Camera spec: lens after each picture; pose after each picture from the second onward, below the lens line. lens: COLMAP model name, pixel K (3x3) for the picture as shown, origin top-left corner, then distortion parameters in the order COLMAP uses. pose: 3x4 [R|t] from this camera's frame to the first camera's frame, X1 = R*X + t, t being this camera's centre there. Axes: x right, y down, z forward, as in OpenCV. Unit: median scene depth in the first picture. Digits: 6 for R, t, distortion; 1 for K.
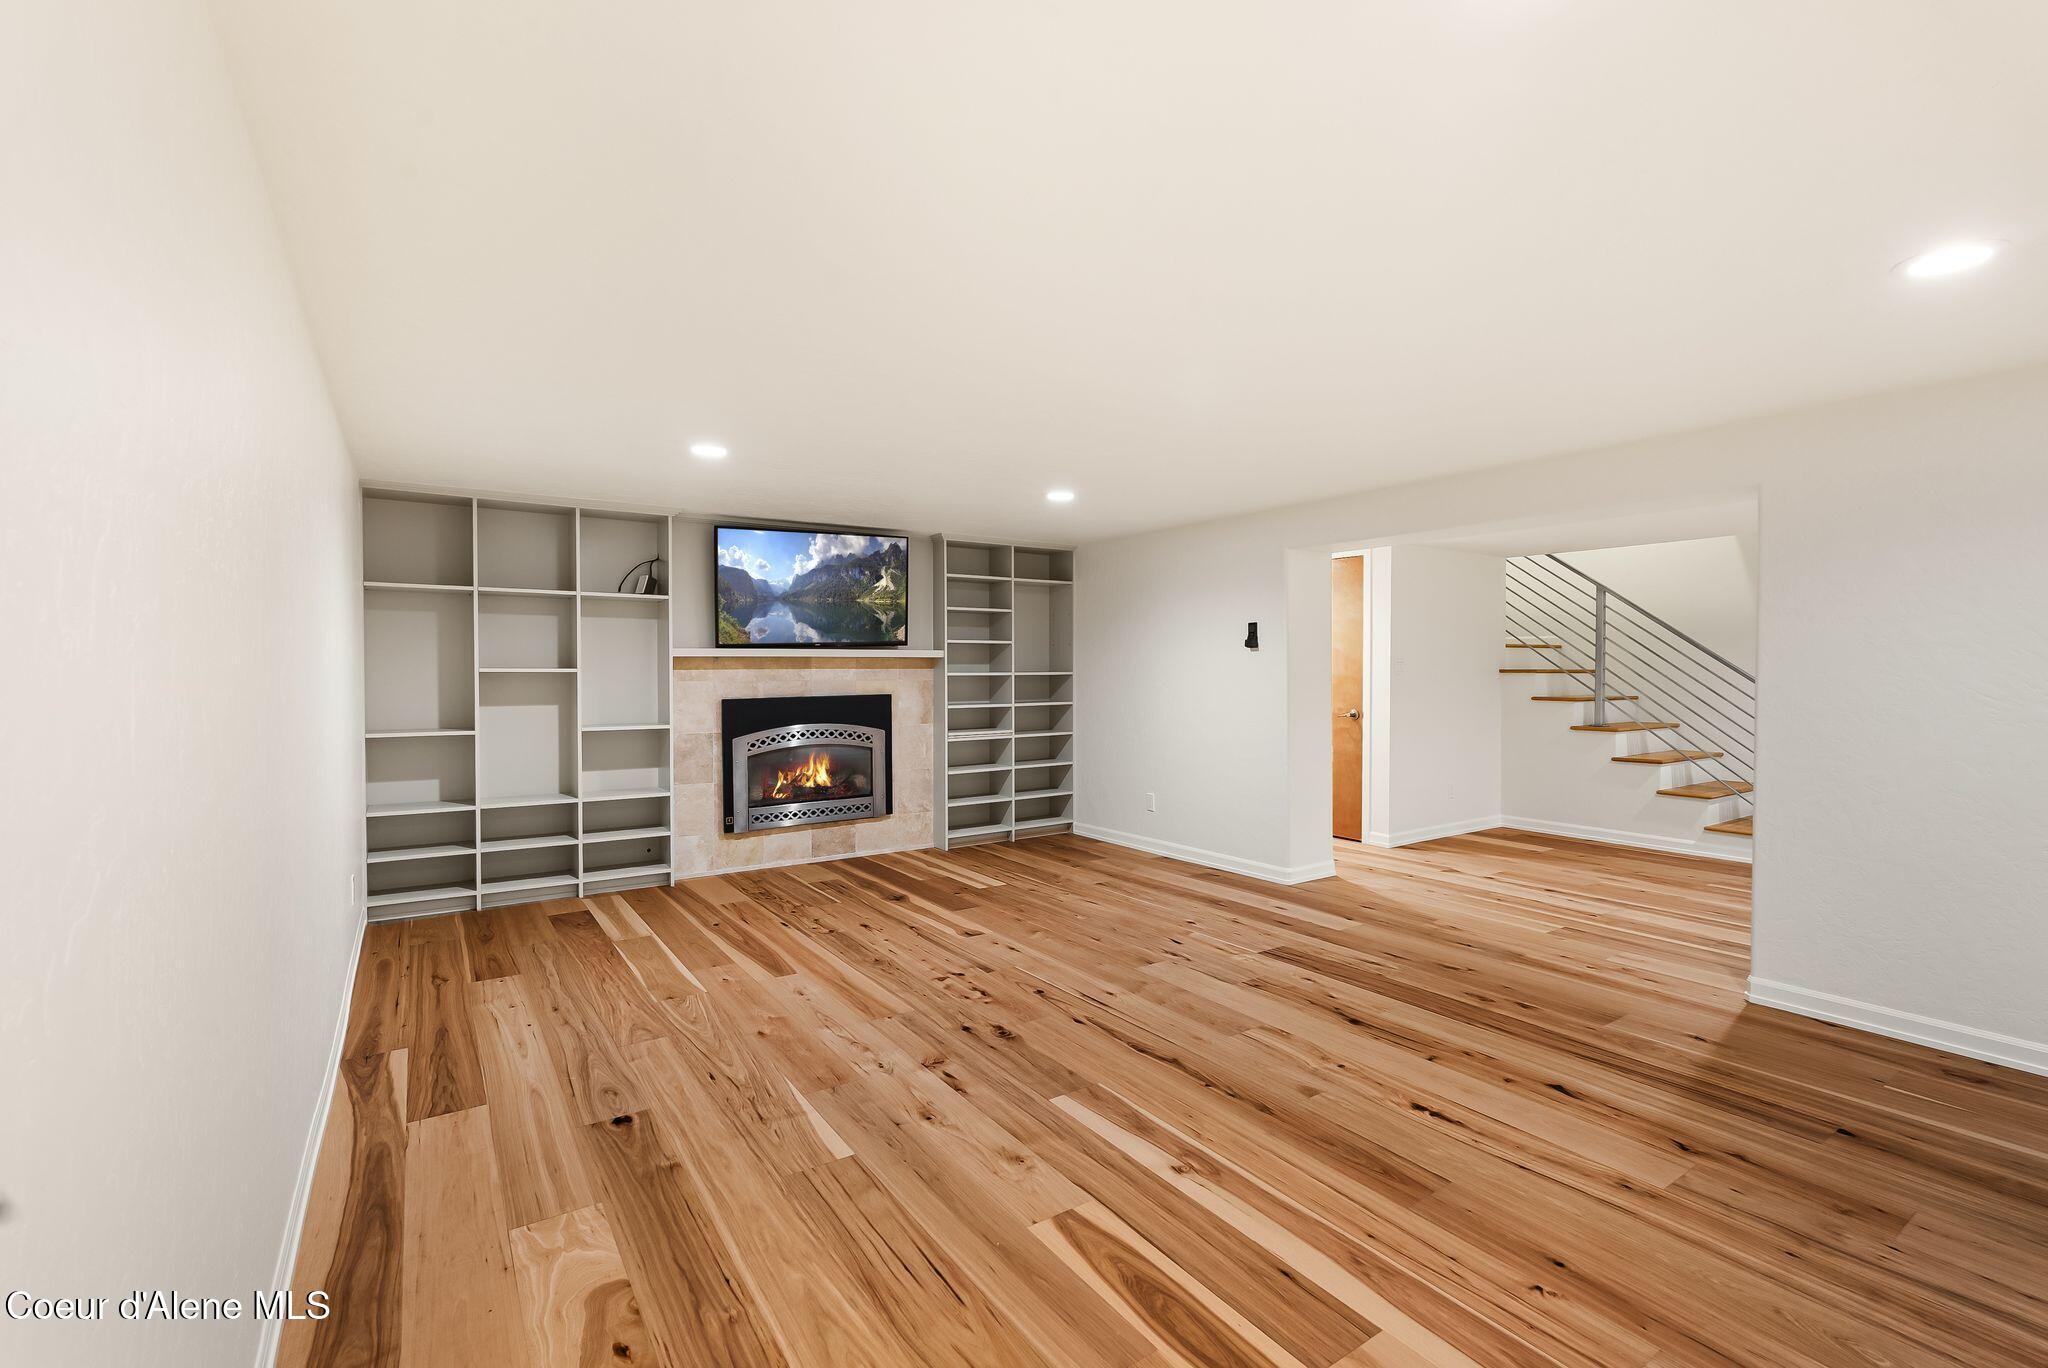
lens RADIAL K [[896.9, 0, 1024.0], [0, 896.9, 684.0], [0, 0, 1]] dist [-0.002587, -0.000427]
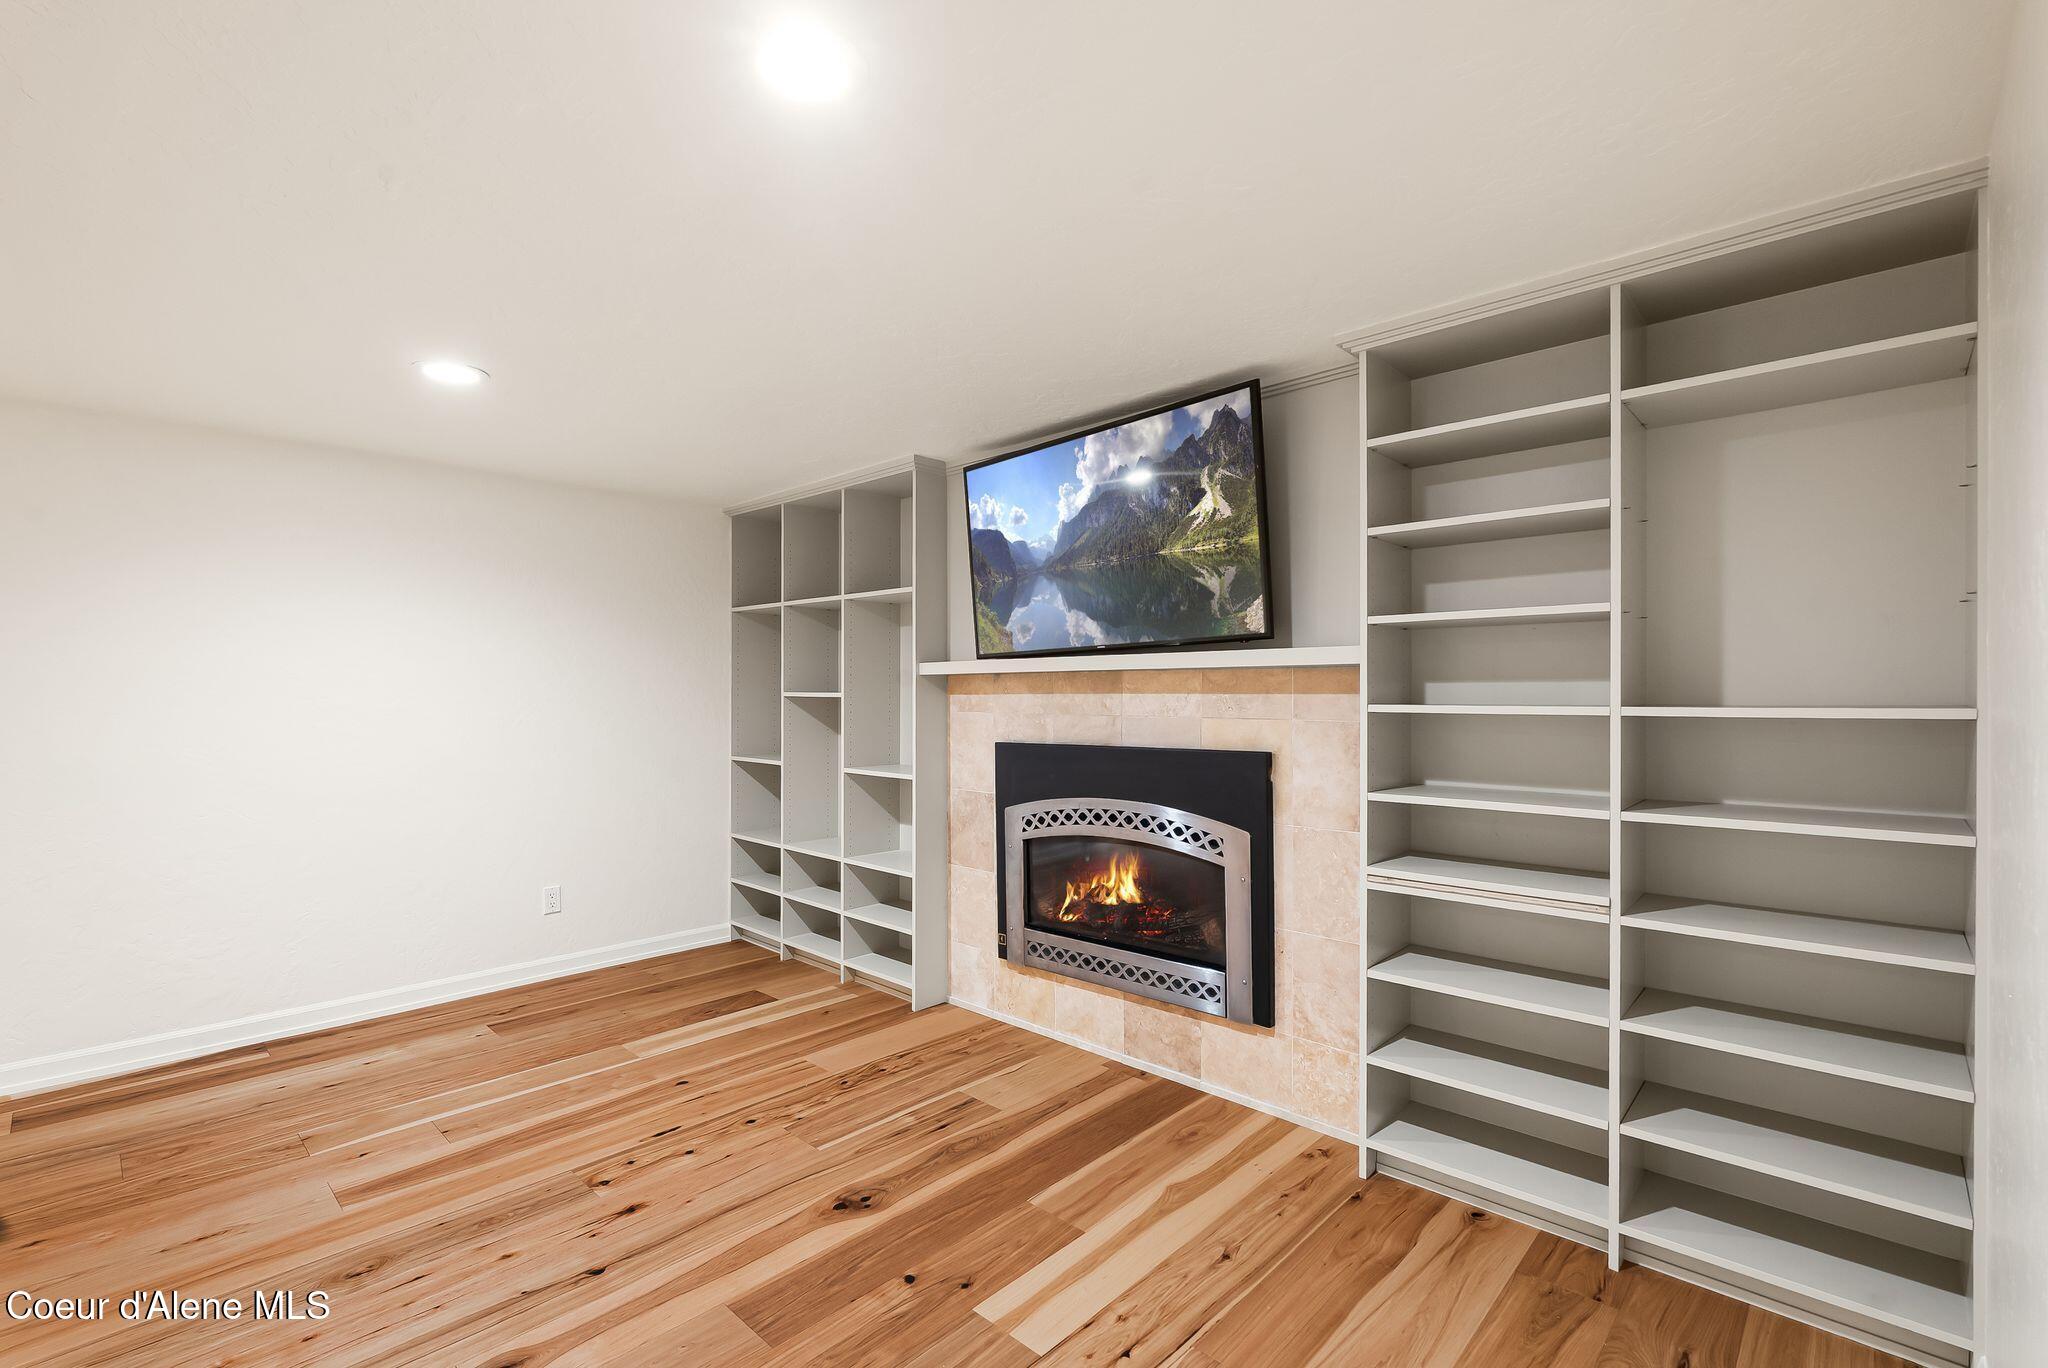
lens RADIAL K [[916.6, 0, 1004.8], [0, 916.6, 693.6], [0, 0, 1]] dist [0.000251, -0.000035]
pose [[0.212479, 0.008739, -0.977127, 0.283548], [-0.015813, 0.999860, 0.005504, -0.020018], [0.977038, 0.014282, 0.212588, 0.843590]]
